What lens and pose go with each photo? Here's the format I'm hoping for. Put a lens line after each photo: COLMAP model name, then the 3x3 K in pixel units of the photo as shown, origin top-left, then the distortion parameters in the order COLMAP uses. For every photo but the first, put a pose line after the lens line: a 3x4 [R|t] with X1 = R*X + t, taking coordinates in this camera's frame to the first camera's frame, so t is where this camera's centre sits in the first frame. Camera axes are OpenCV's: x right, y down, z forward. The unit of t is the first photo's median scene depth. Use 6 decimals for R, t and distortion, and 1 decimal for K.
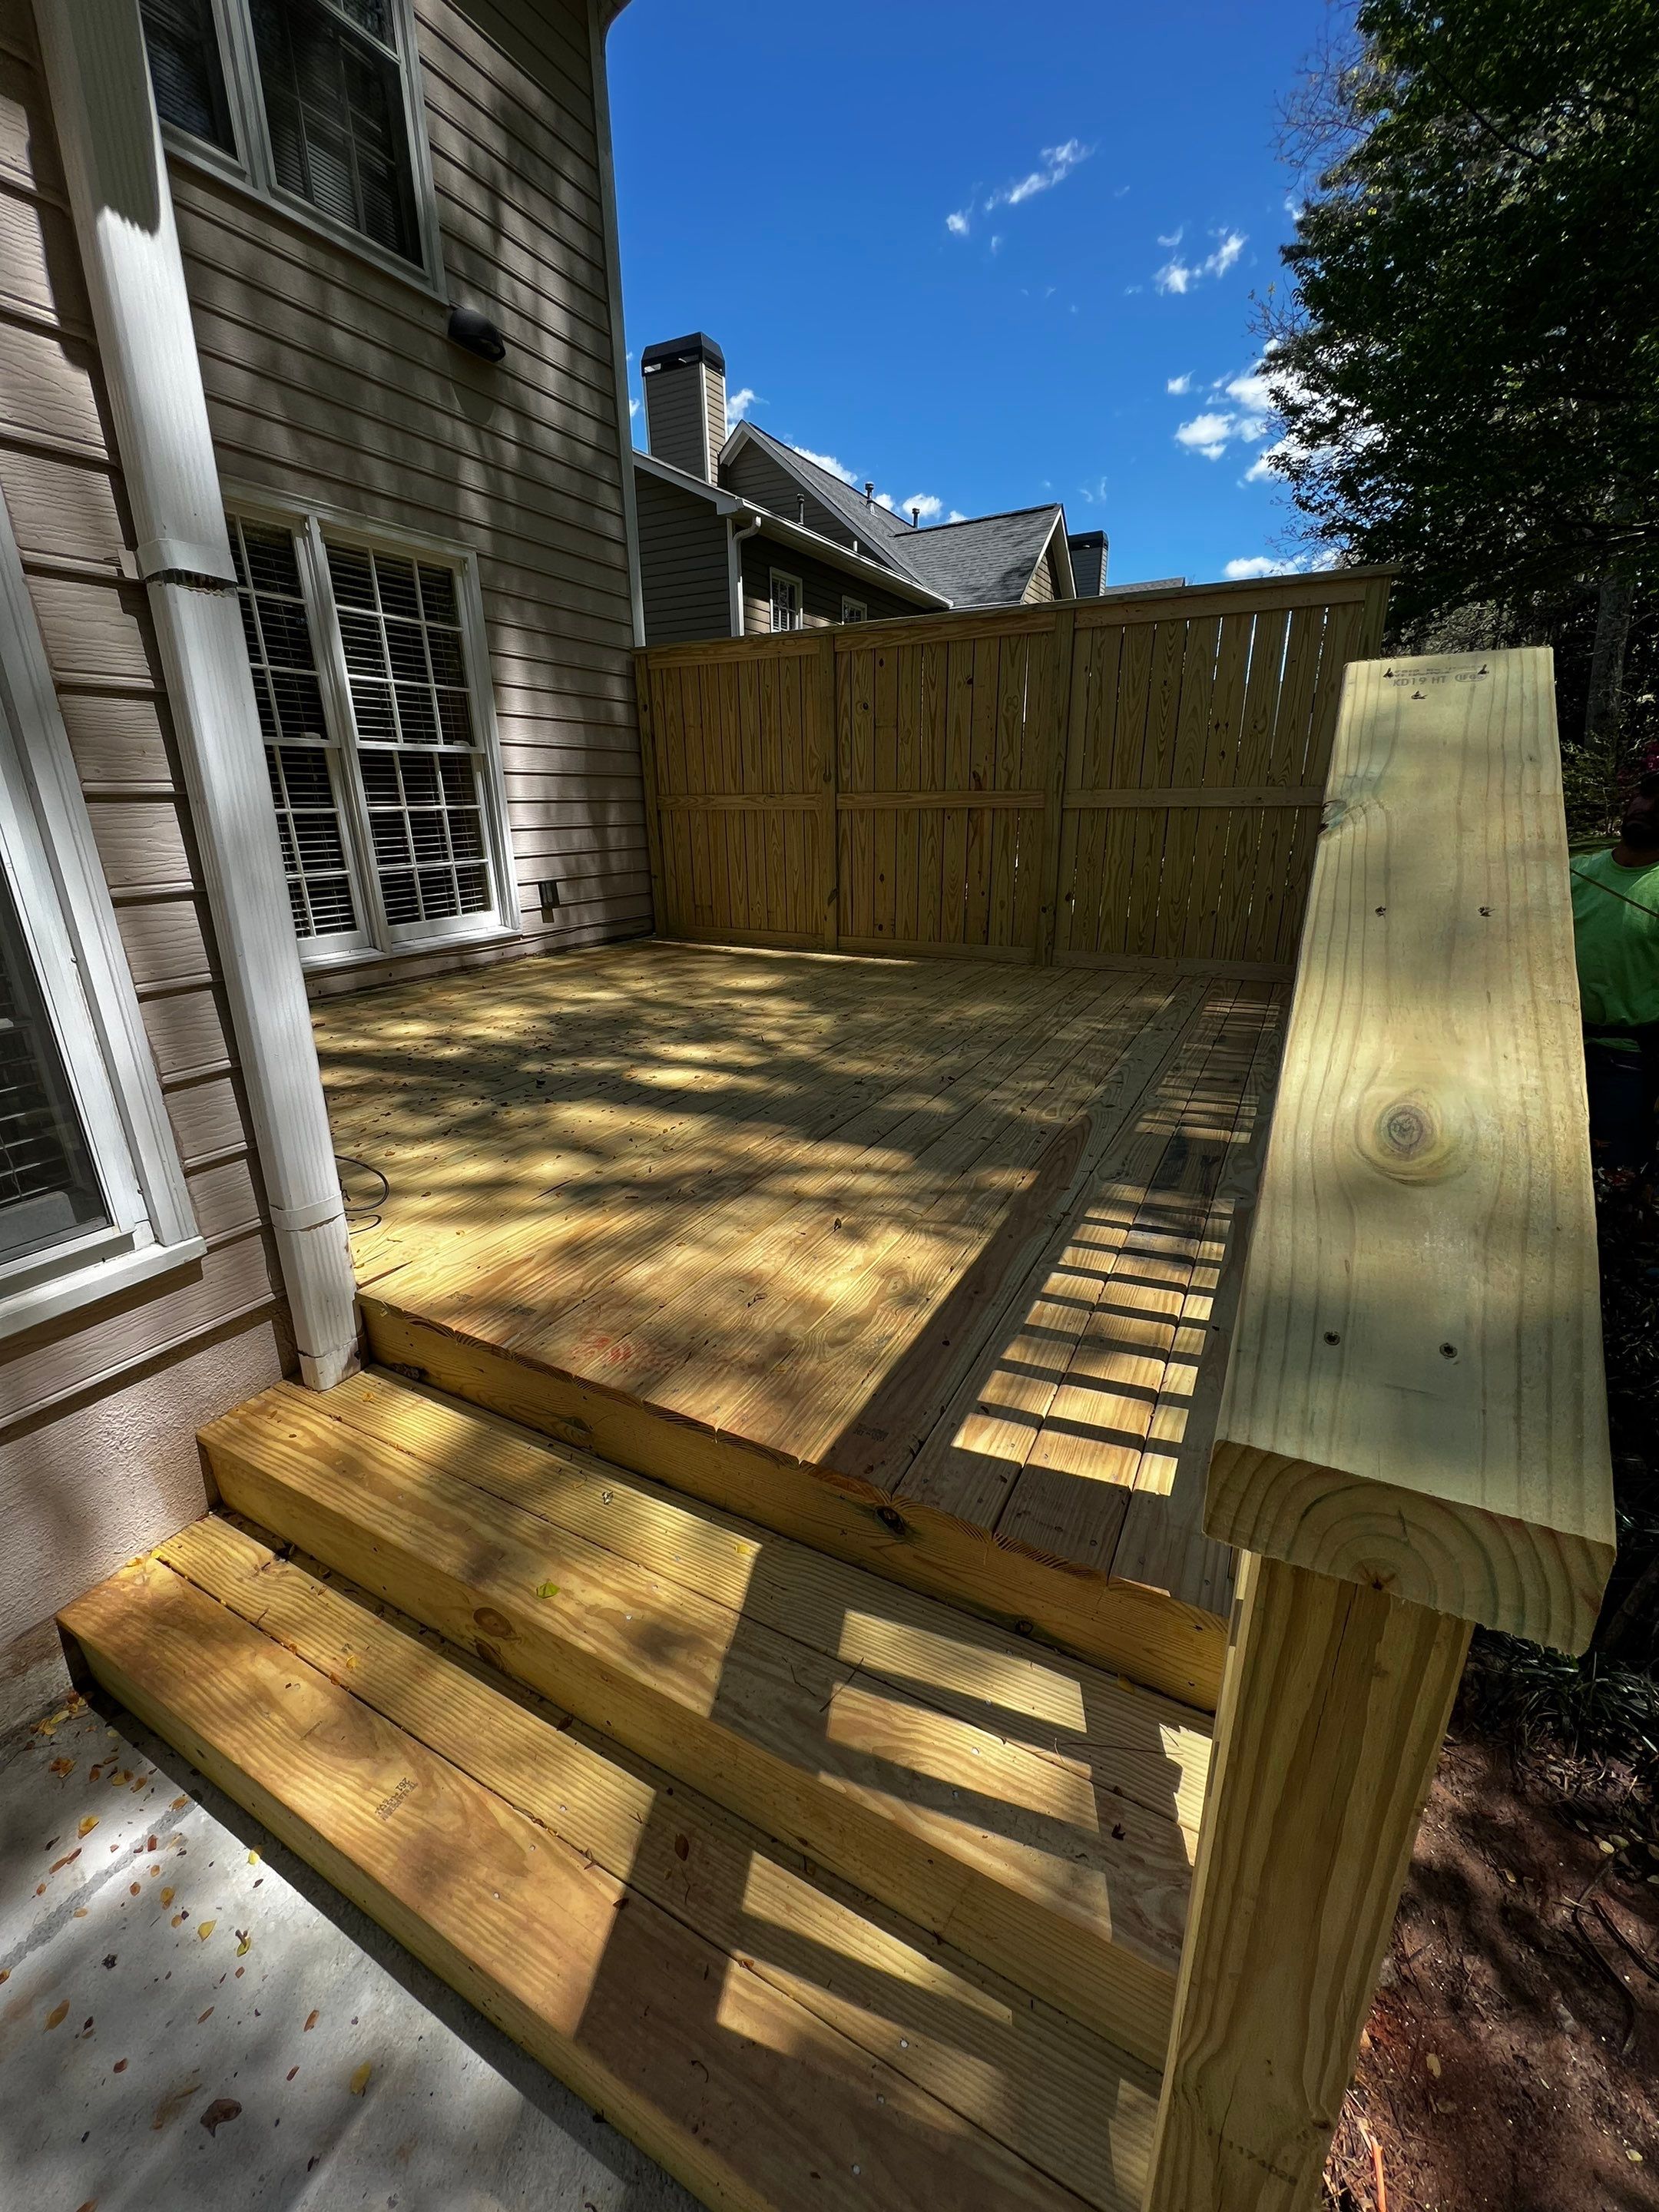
lens RADIAL K [[886.3, 0, 826.3], [0, 886.3, 1102.0], [0, 0, 1]] dist [0.000214, 0.000325]
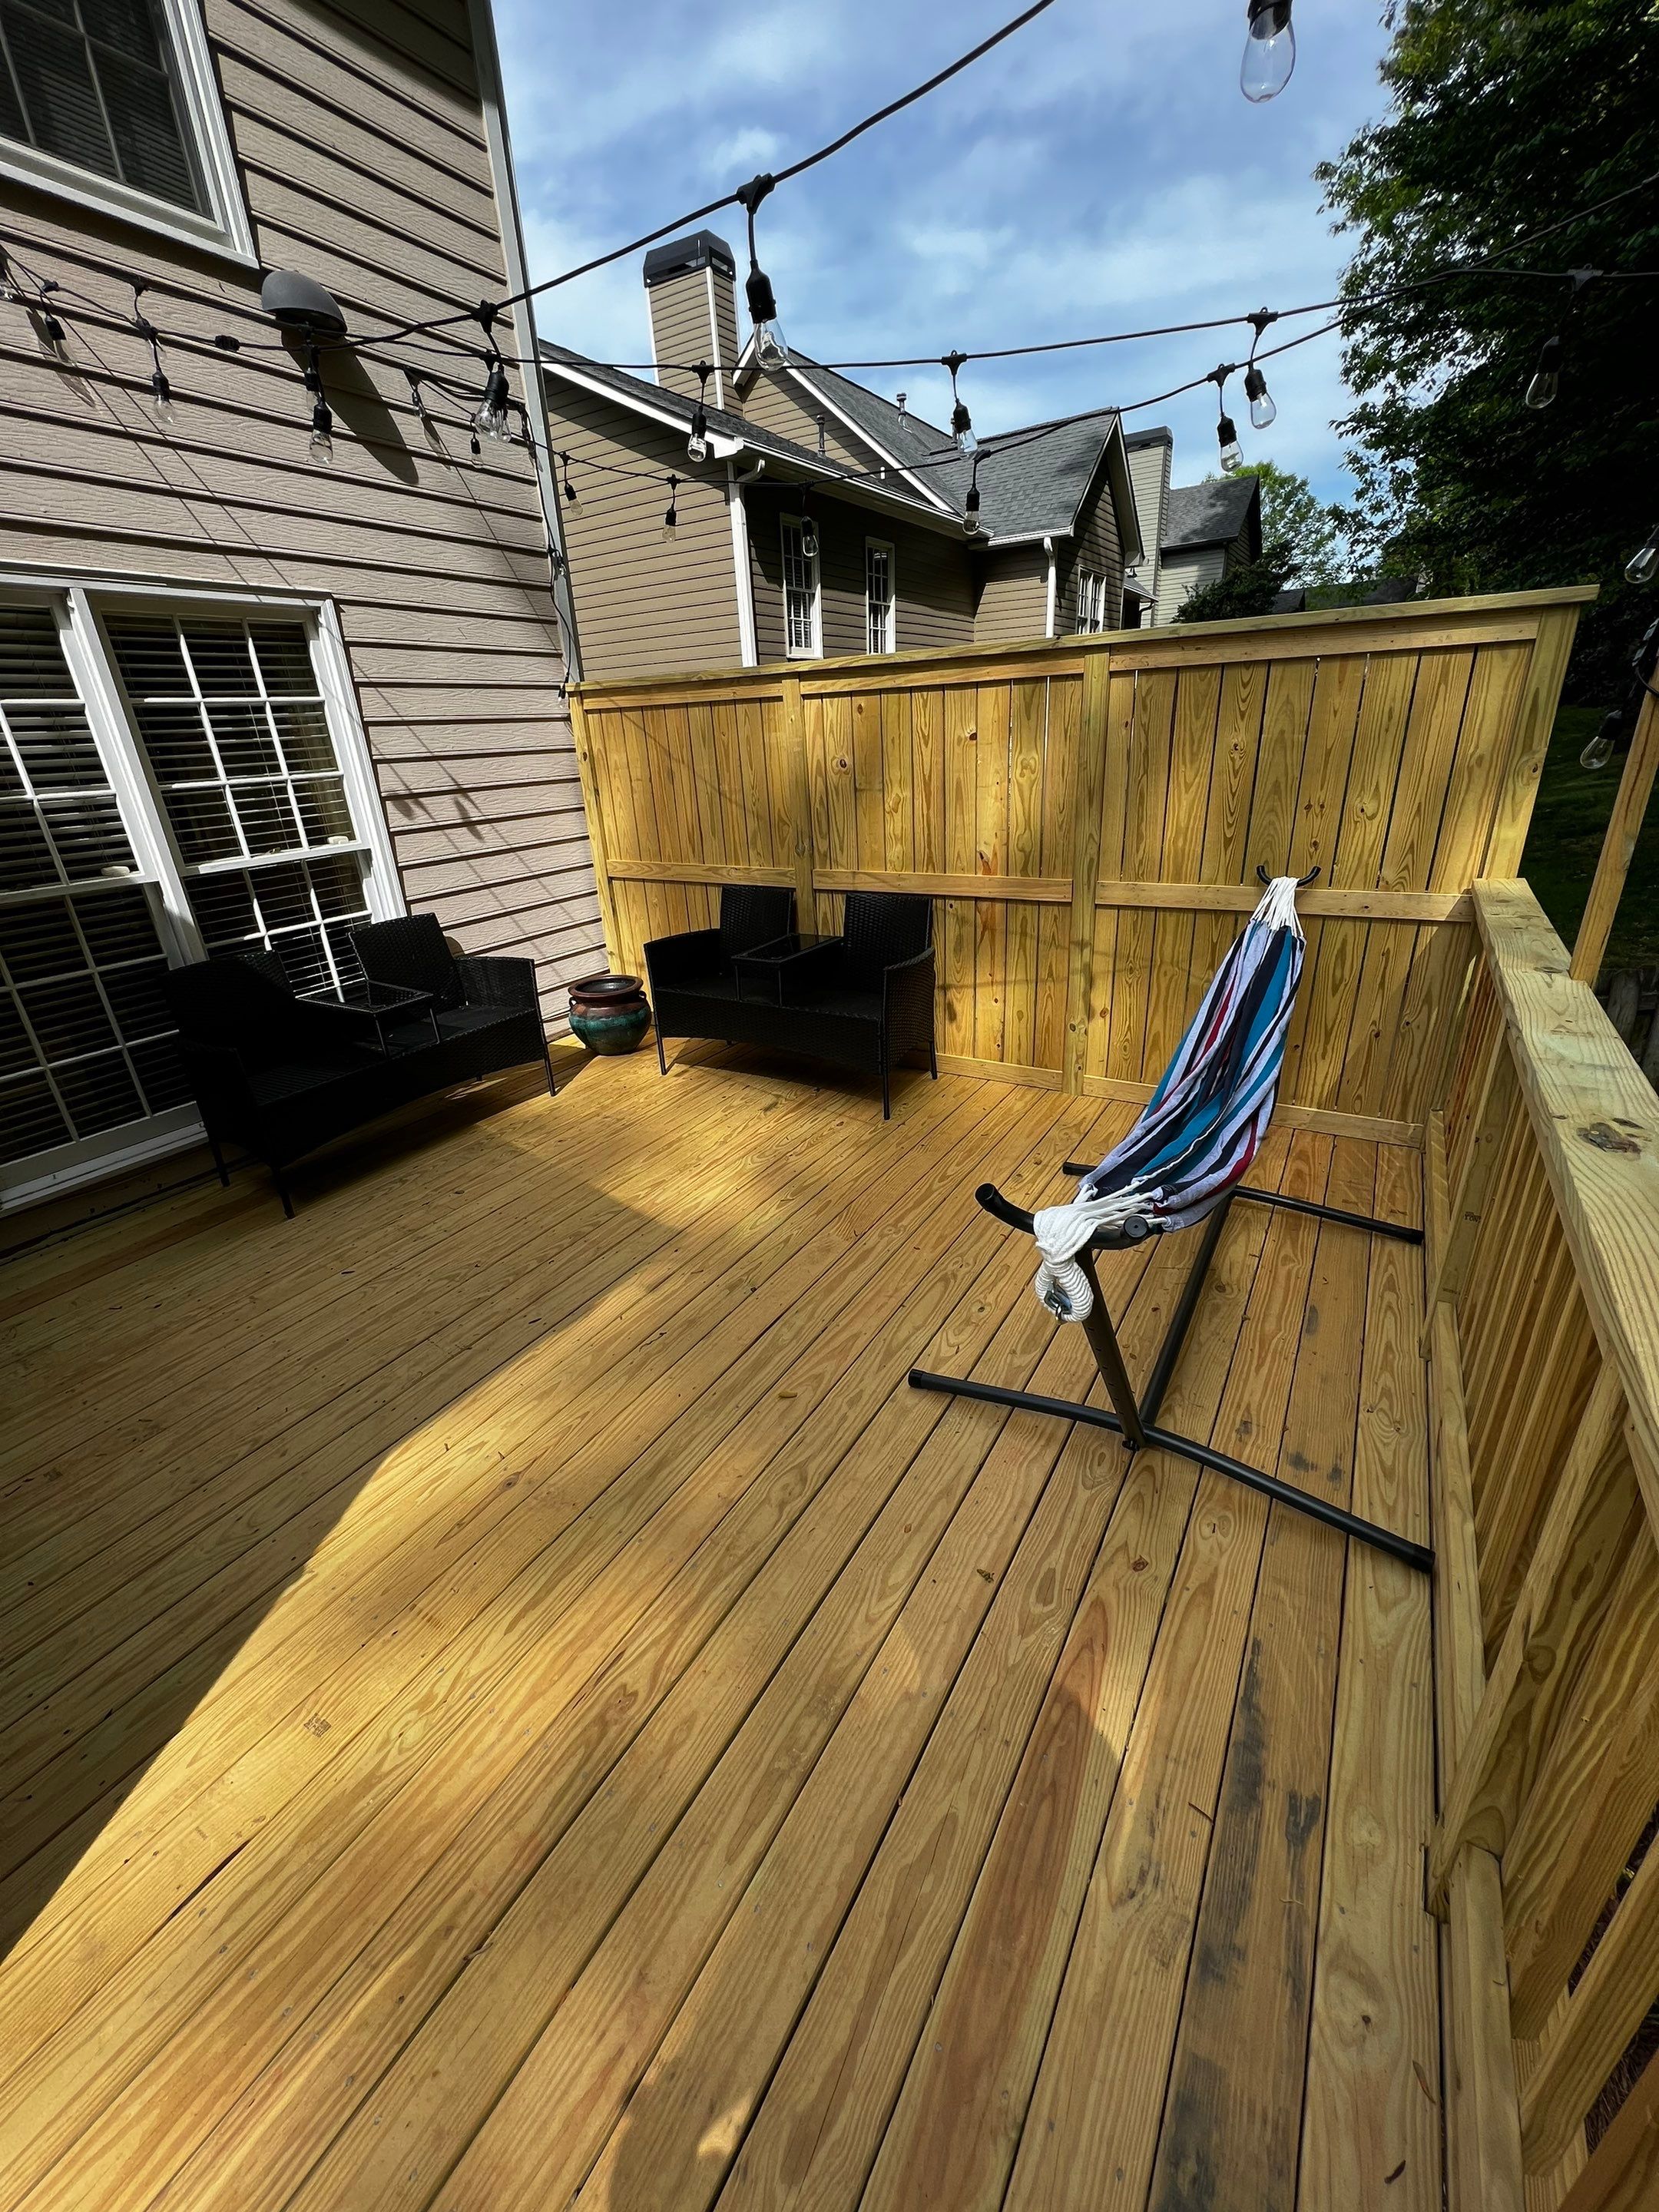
lens RADIAL K [[886.3, 0, 829.5], [0, 886.3, 1095.0], [0, 0, 1]] dist [0.000214, 0.000325]
pose [[0.998101, -0.014737, -0.059818, 0.078525], [0.018873, 0.997425, 0.069184, -0.218826], [0.058644, -0.070181, 0.995809, 0.208044]]
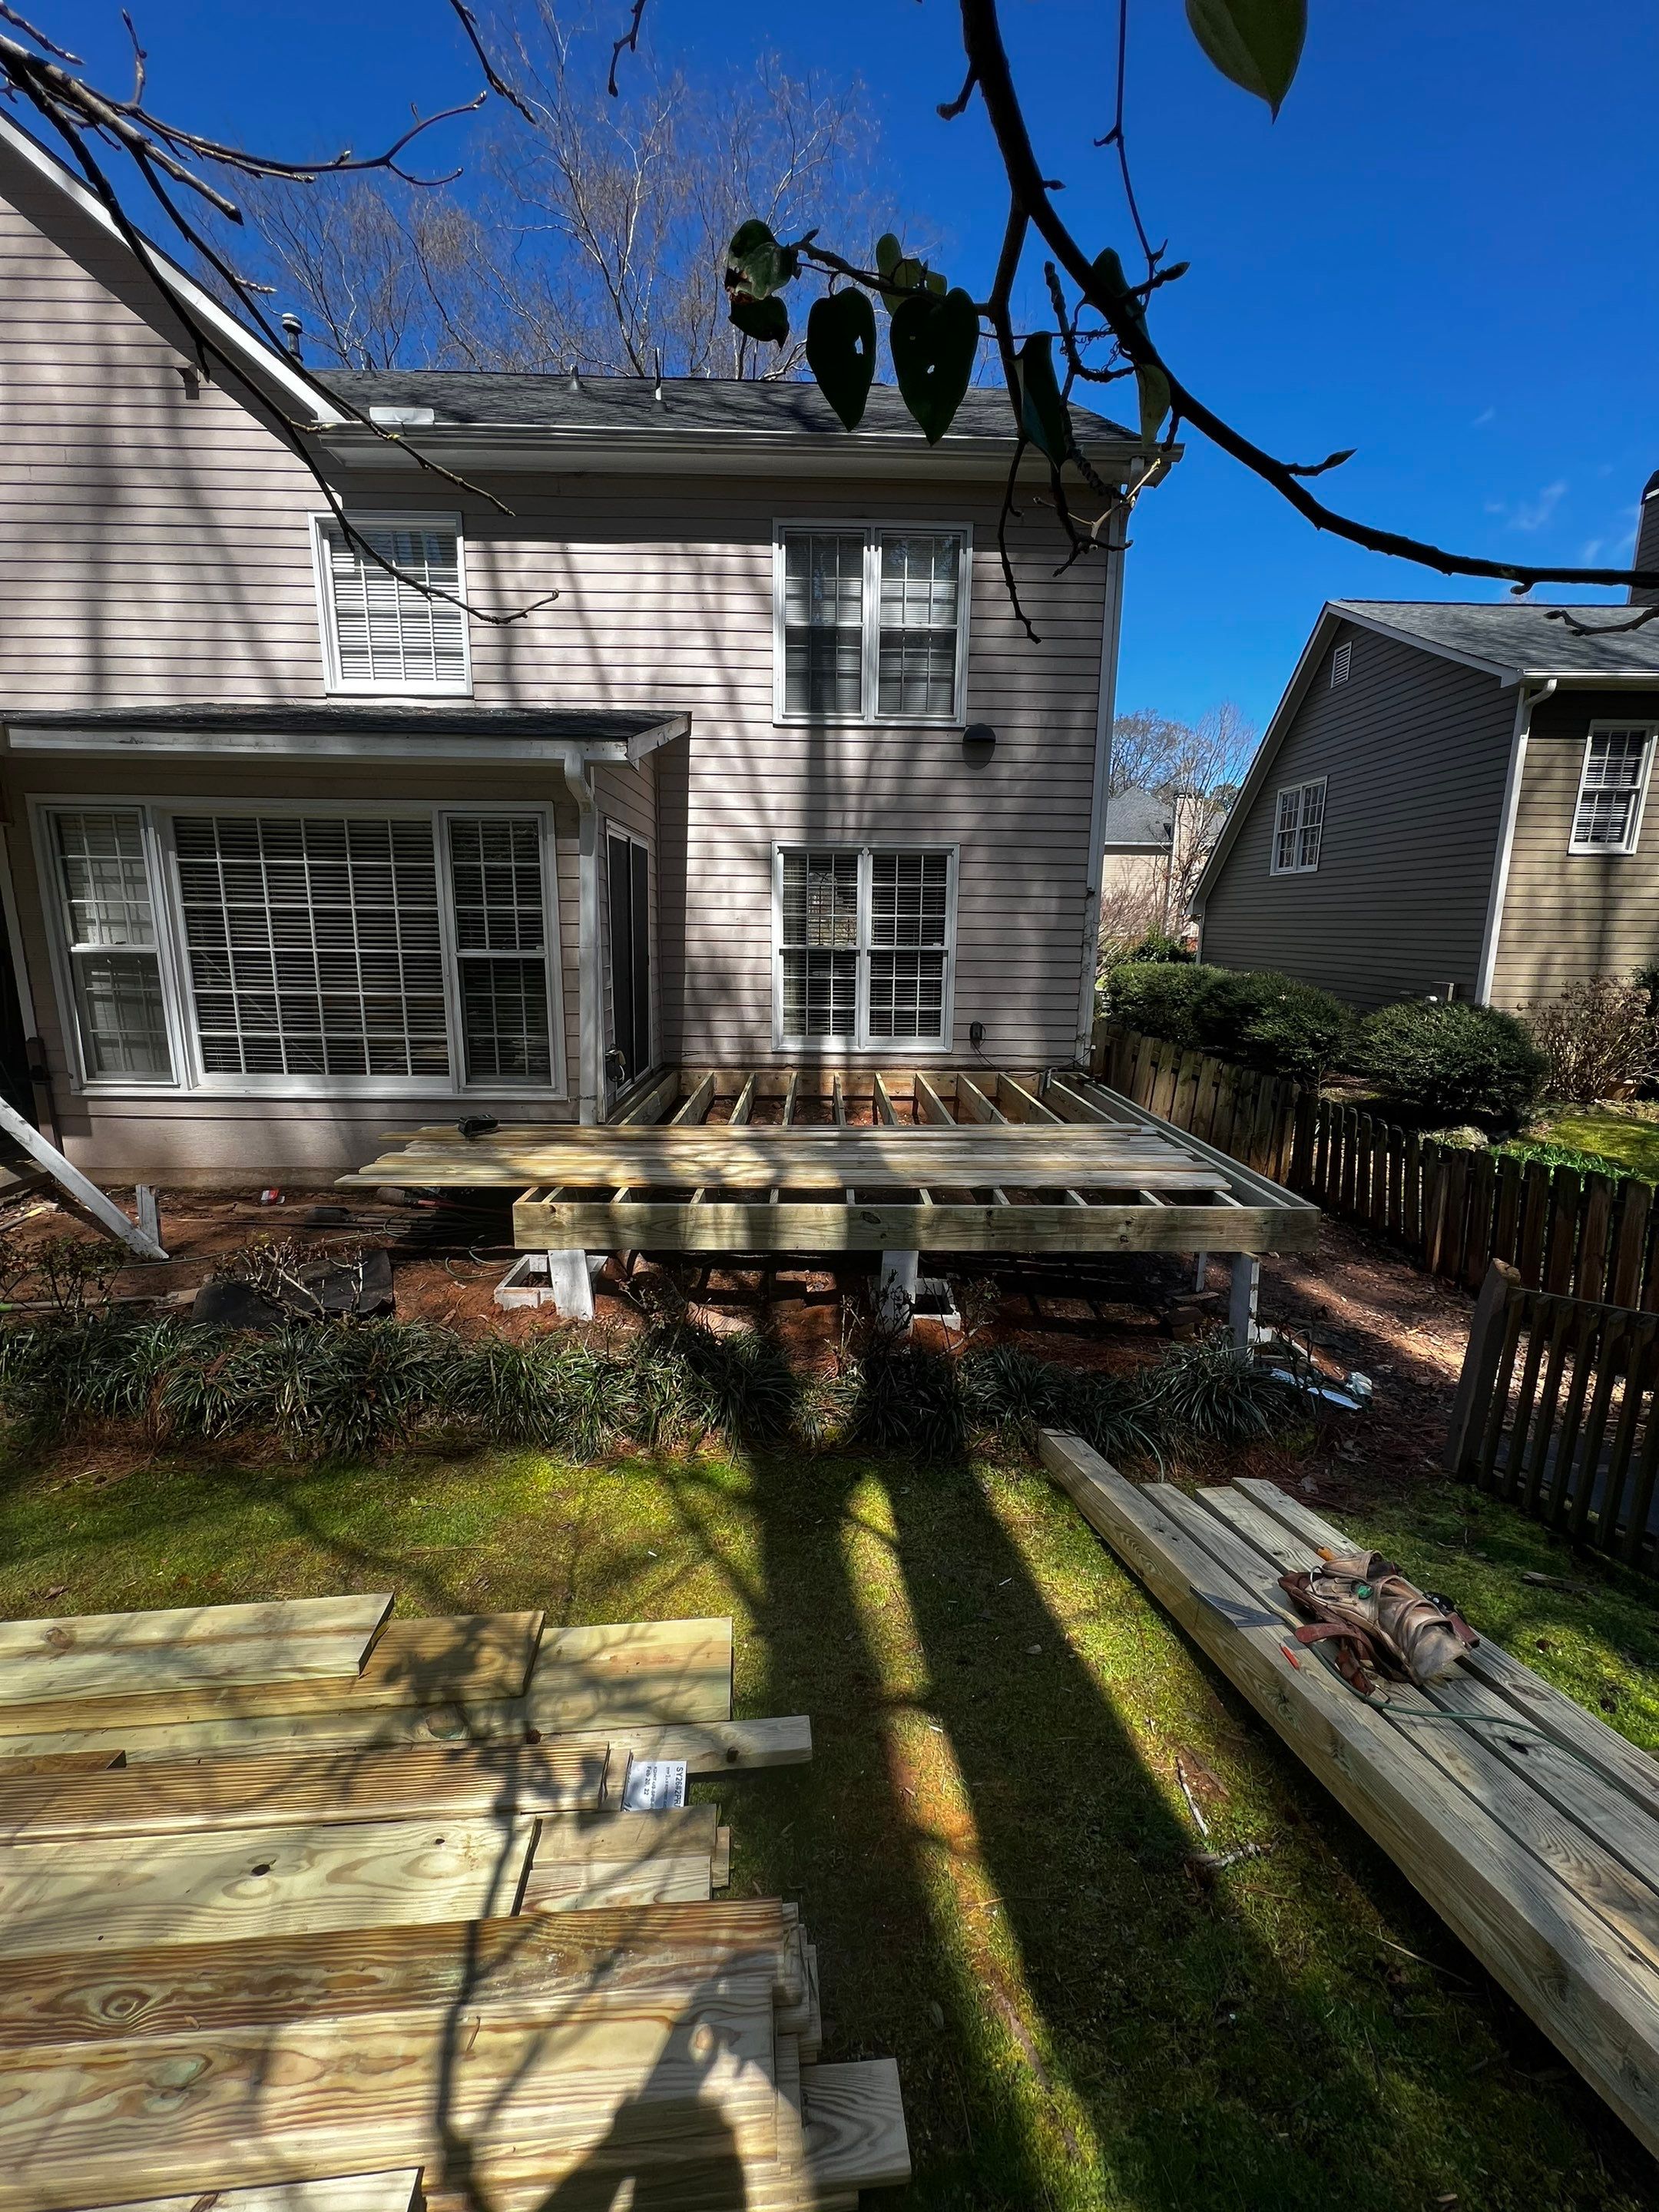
lens RADIAL K [[886.3, 0, 839.7], [0, 886.3, 1095.5], [0, 0, 1]] dist [0.000214, 0.000325]
pose [[0.495999, 0.191784, -0.846879, 1.057505], [-0.298418, 0.953547, 0.041163, -0.127309], [0.815433, 0.232307, 0.530190, -0.036952]]
